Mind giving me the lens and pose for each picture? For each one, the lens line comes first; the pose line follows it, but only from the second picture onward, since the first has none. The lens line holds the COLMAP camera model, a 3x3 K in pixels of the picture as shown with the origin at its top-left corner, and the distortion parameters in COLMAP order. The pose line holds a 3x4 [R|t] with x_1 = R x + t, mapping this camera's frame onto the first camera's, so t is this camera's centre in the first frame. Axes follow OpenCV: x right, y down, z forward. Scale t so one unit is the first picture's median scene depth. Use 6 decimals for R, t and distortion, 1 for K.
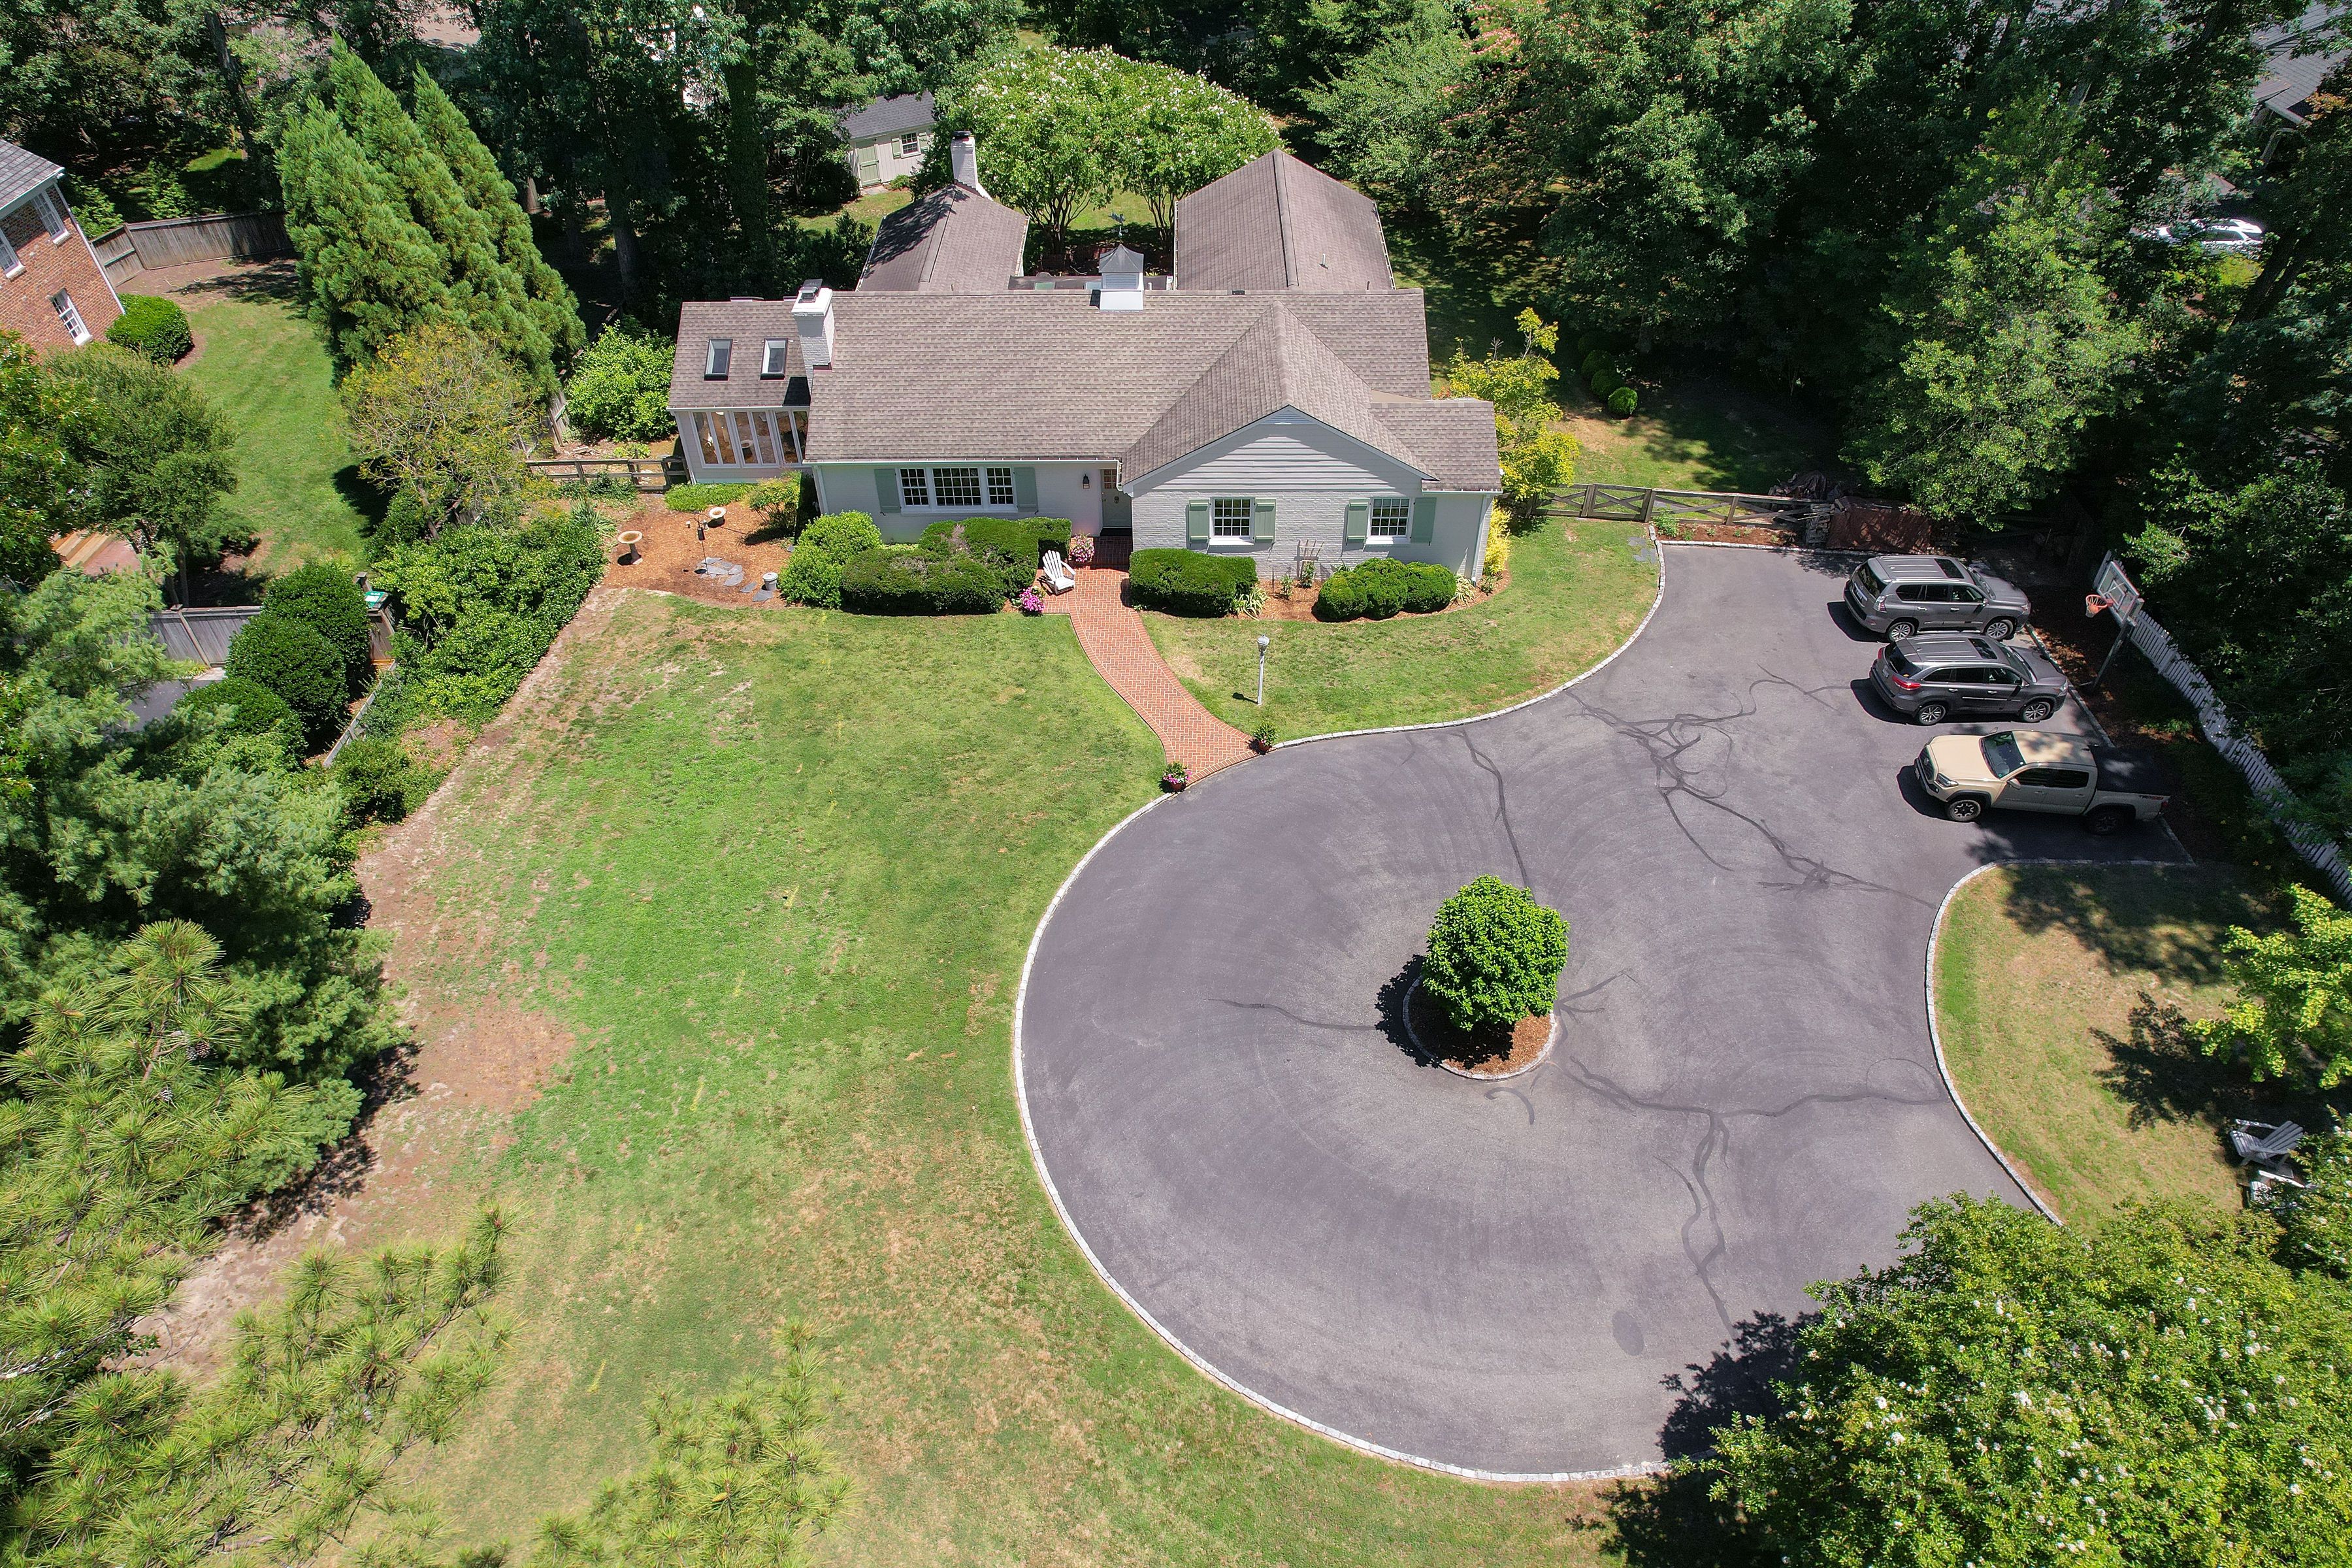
lens RADIAL K [[1504.1, 0, 1189.0], [0, 1504.1, 794.1], [0, 0, 1]] dist [-0.072609, 0.063751]
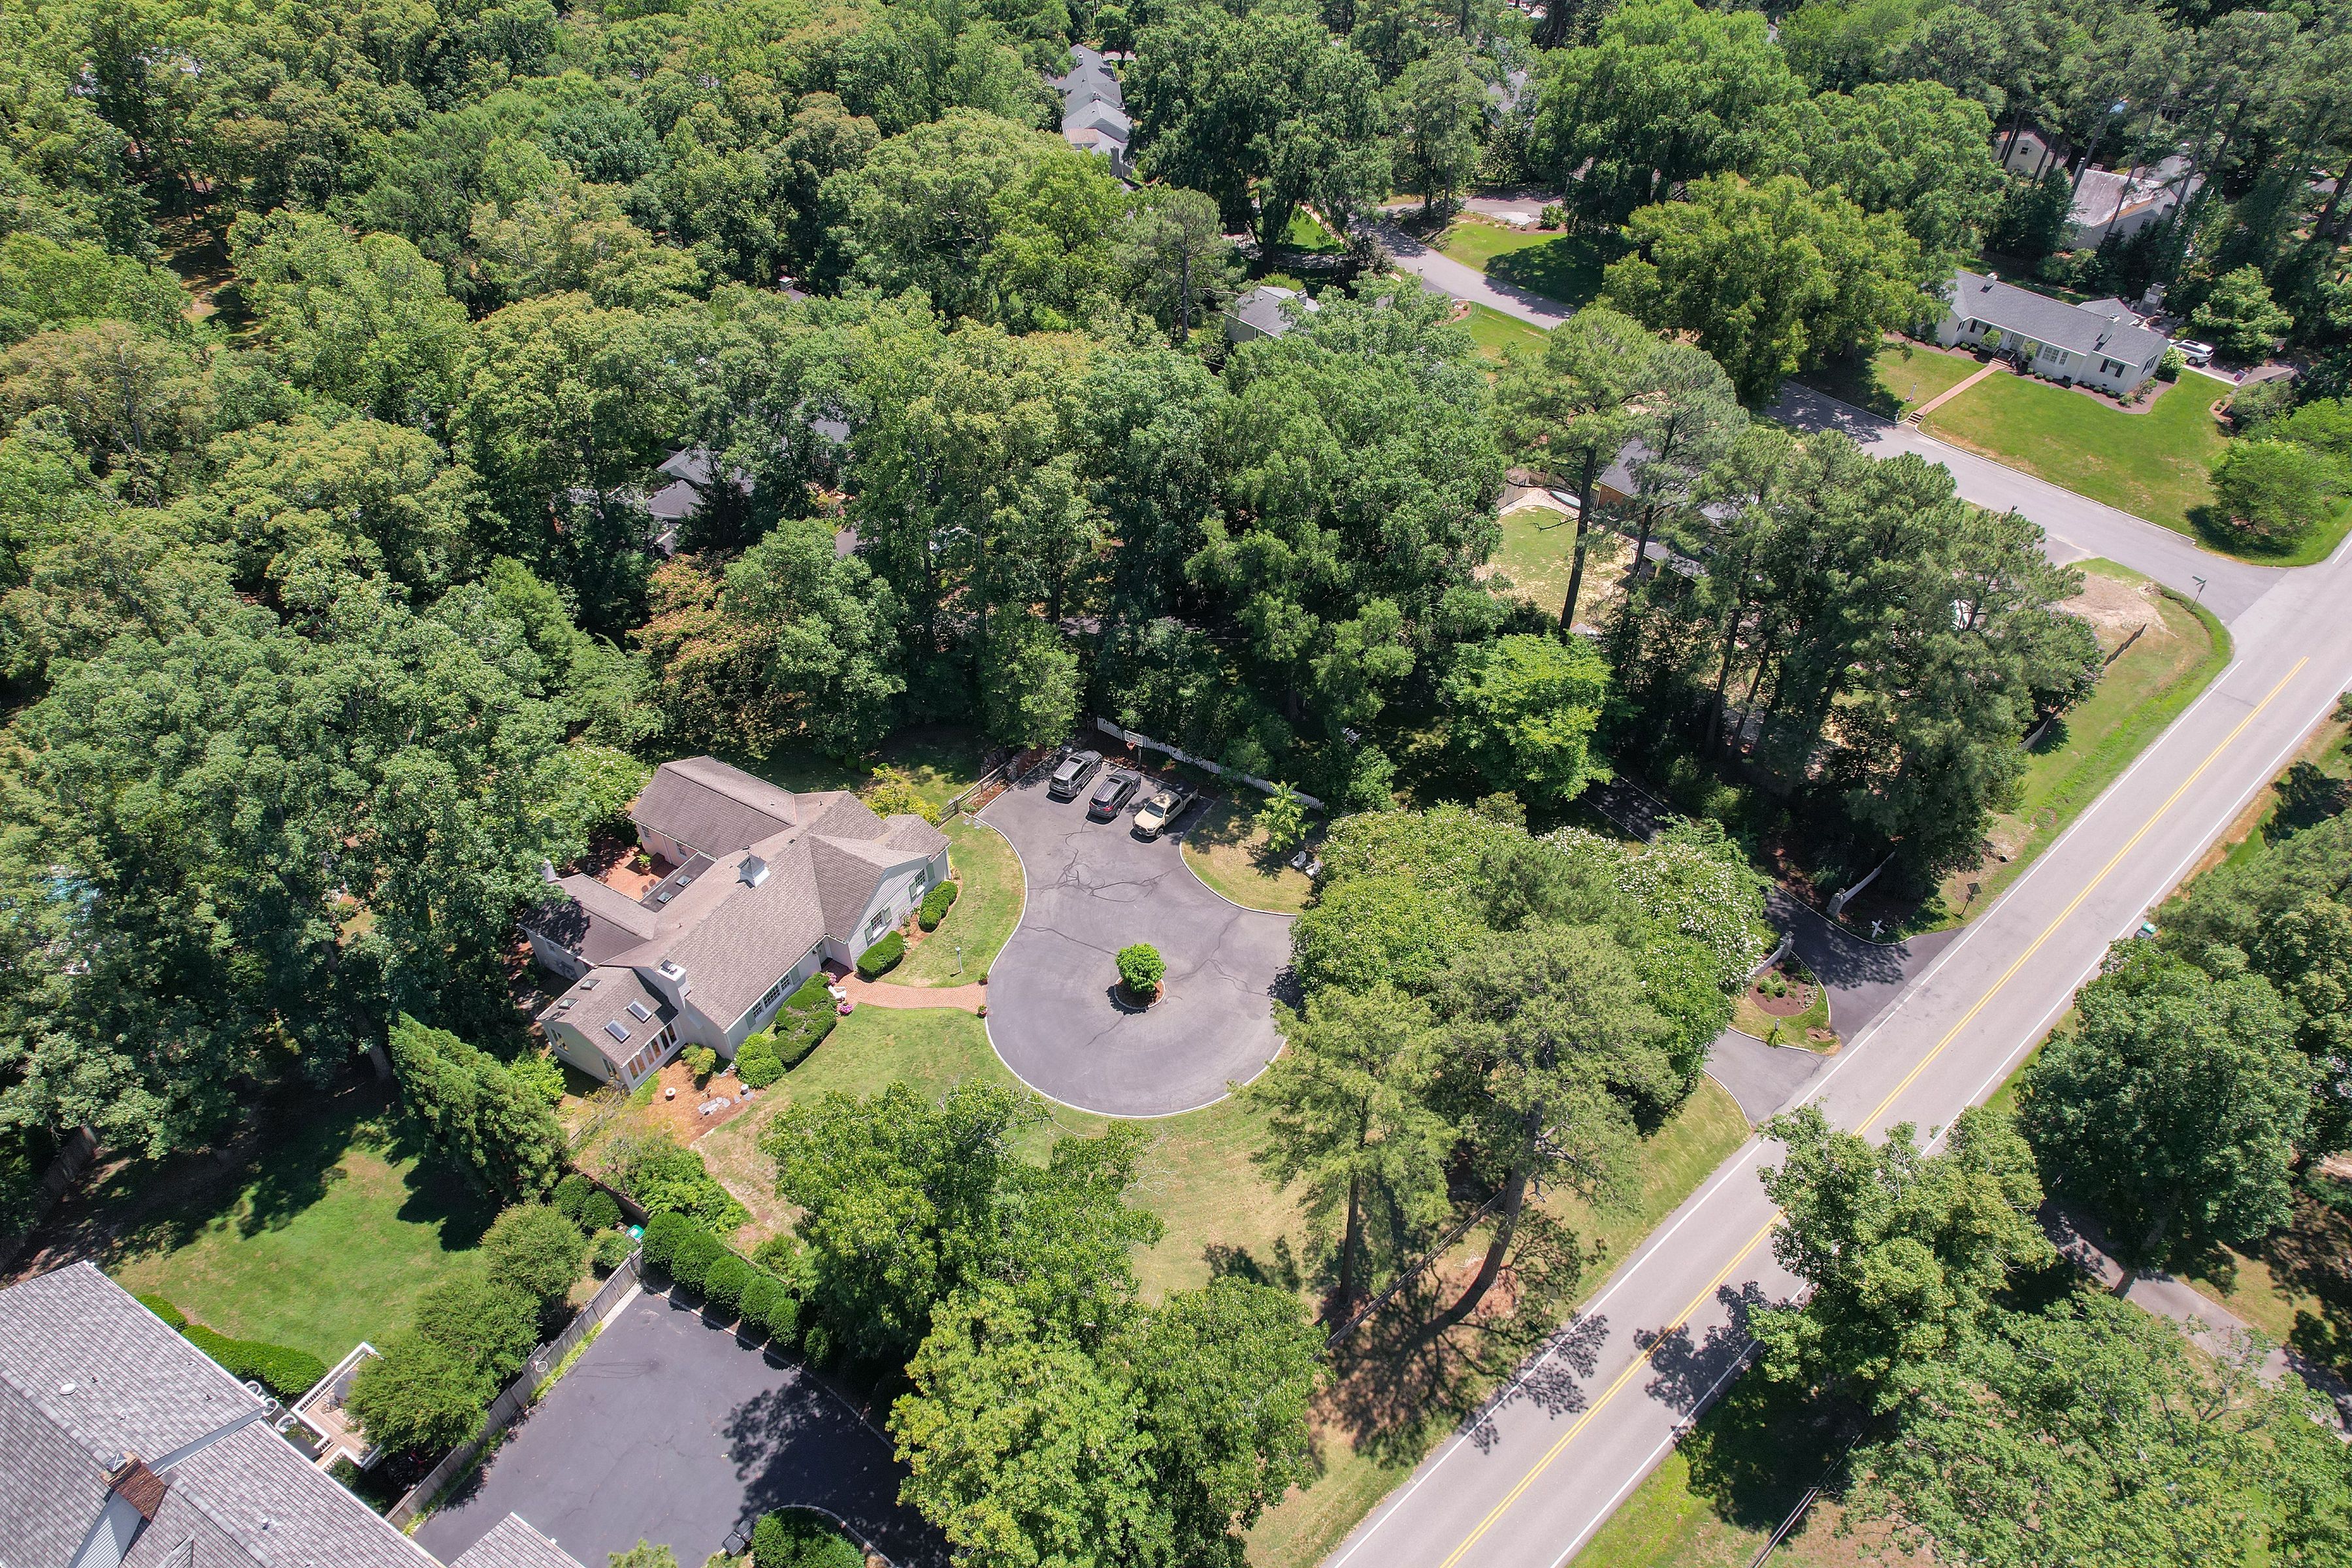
lens RADIAL K [[1504.1, 0, 1189.0], [0, 1504.1, 784.0], [0, 0, 1]] dist [-0.072609, 0.063751]
pose [[0.501991, -0.566744, 0.653304, -1.171167], [0.589451, 0.776960, 0.221090, -0.611292], [-0.632892, 0.274105, 0.724095, -1.051812]]
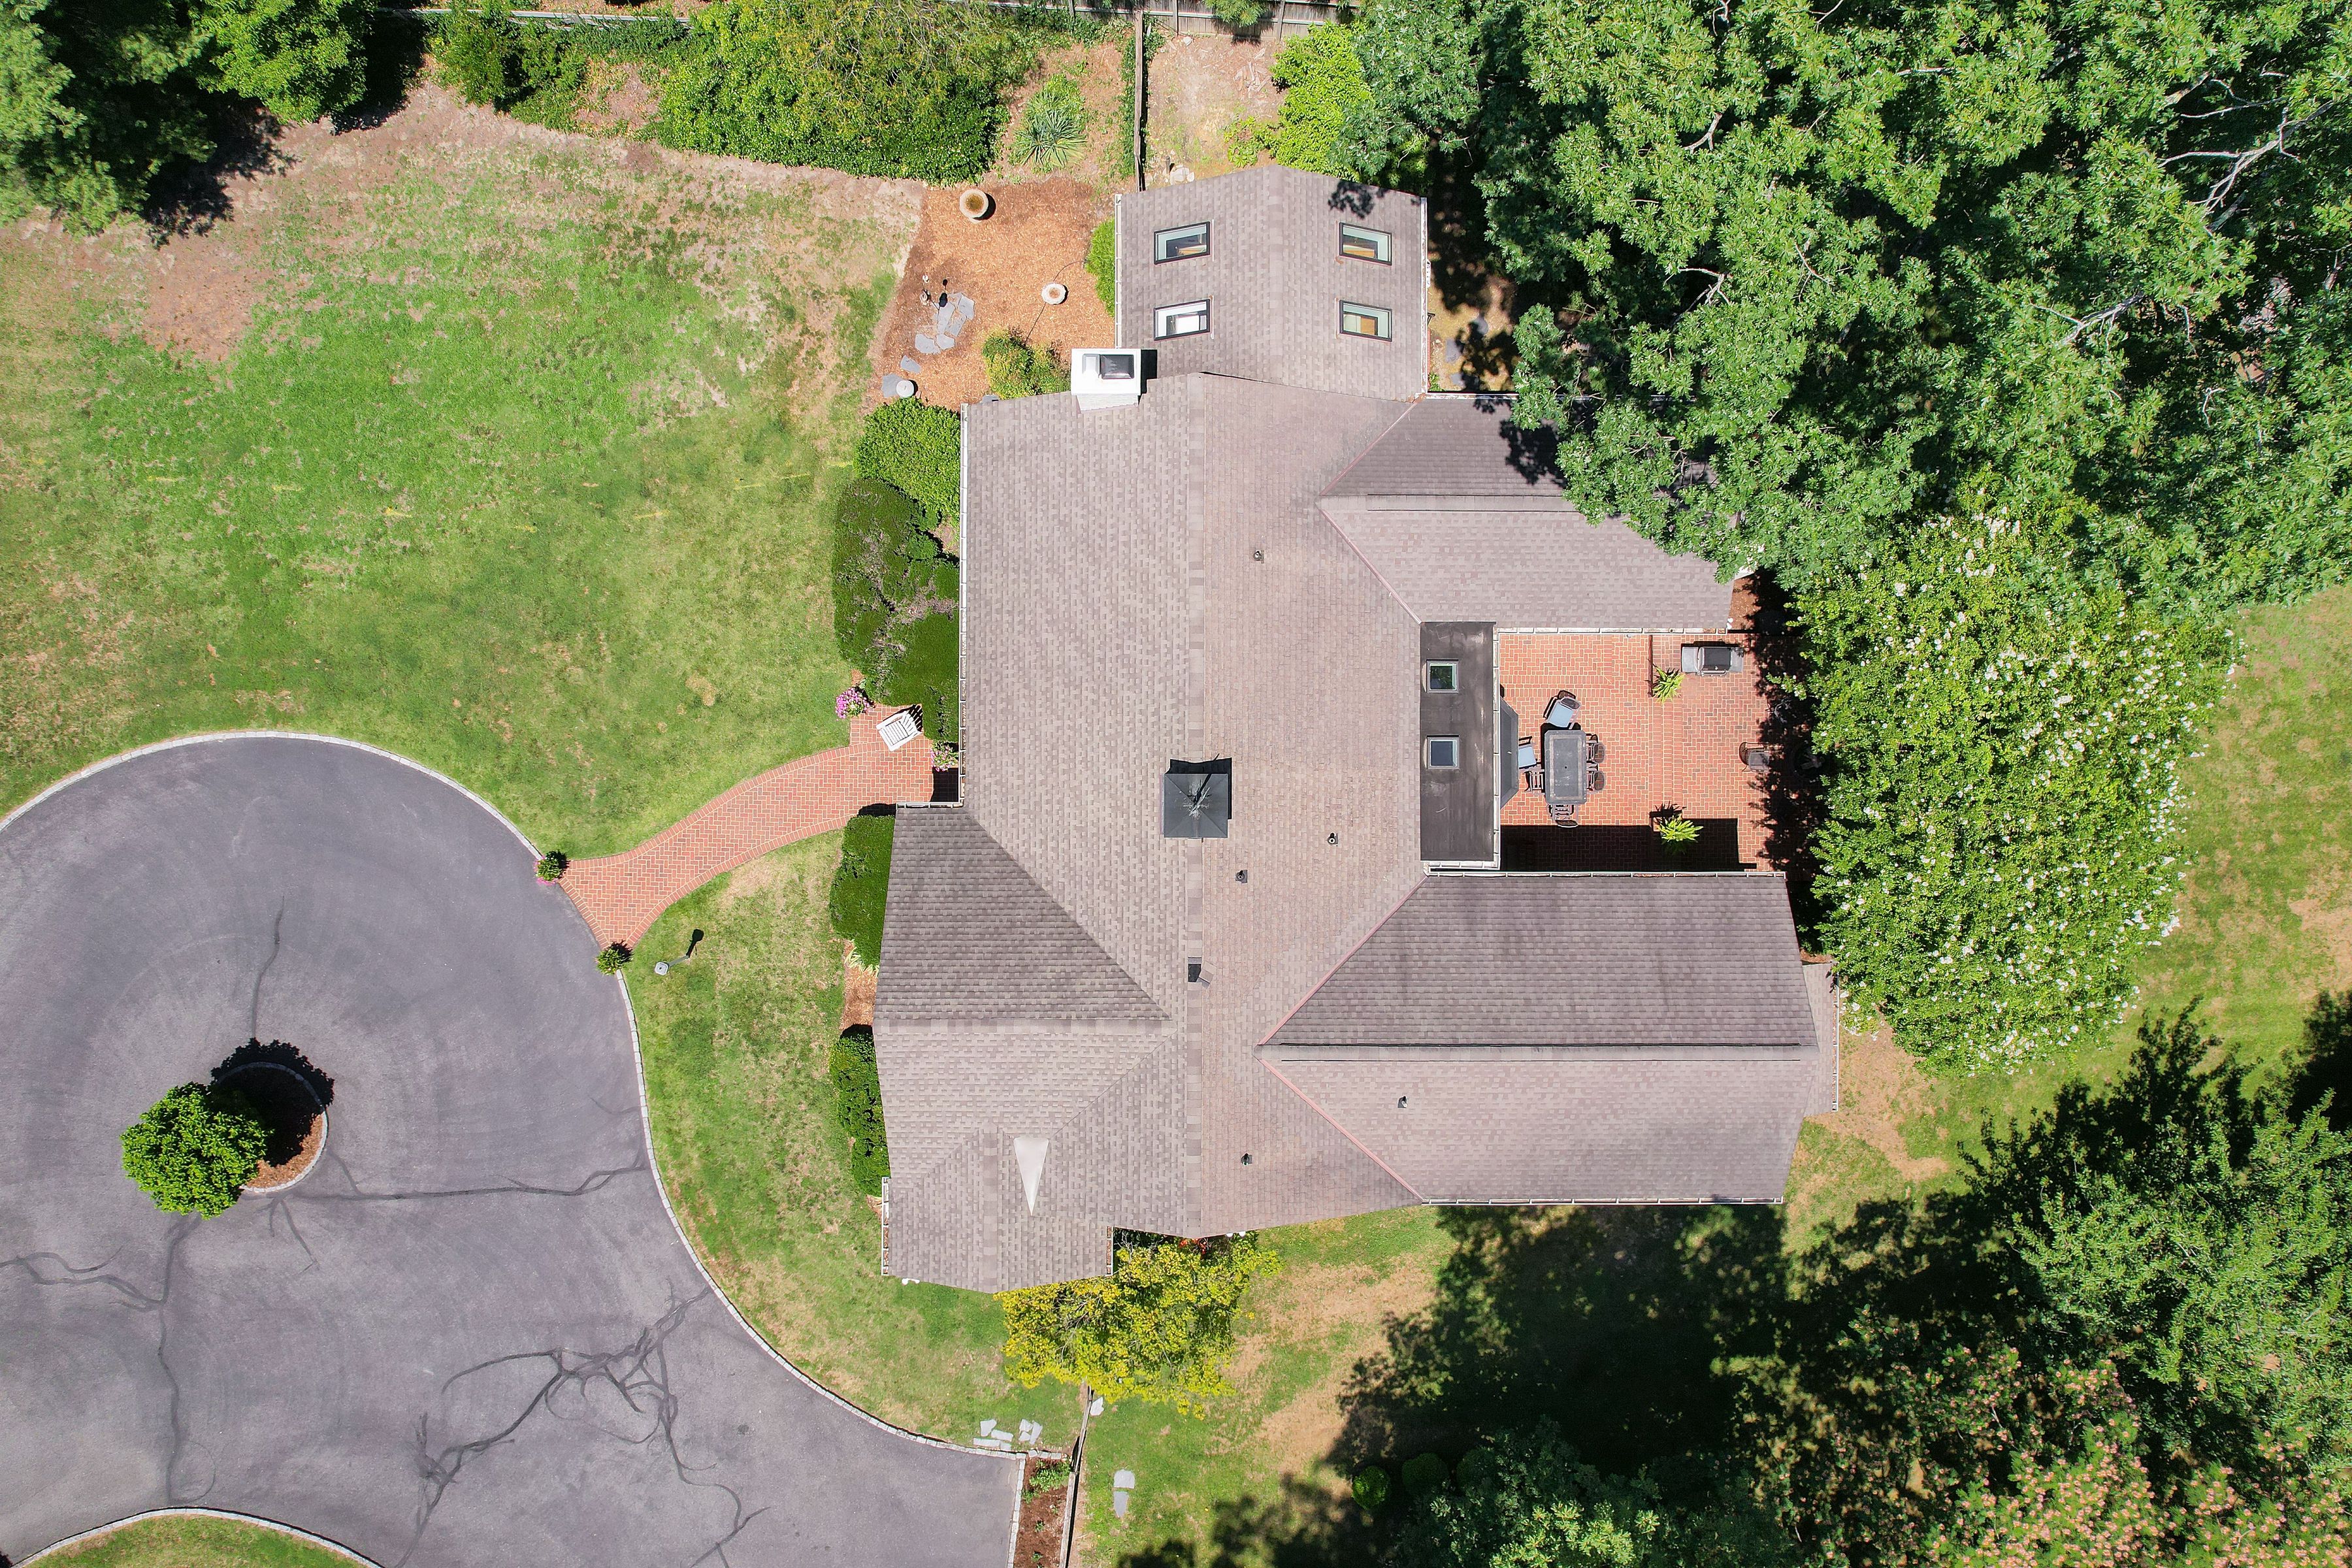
lens RADIAL K [[1504.1, 0, 1185.0], [0, 1504.1, 794.0], [0, 0, 1]] dist [-0.072609, 0.063751]
pose [[-0.005221, 0.999981, -0.003338, -0.053546], [-0.689953, -0.001186, 0.723853, -0.953657], [0.723835, 0.006082, 0.689946, 0.585500]]
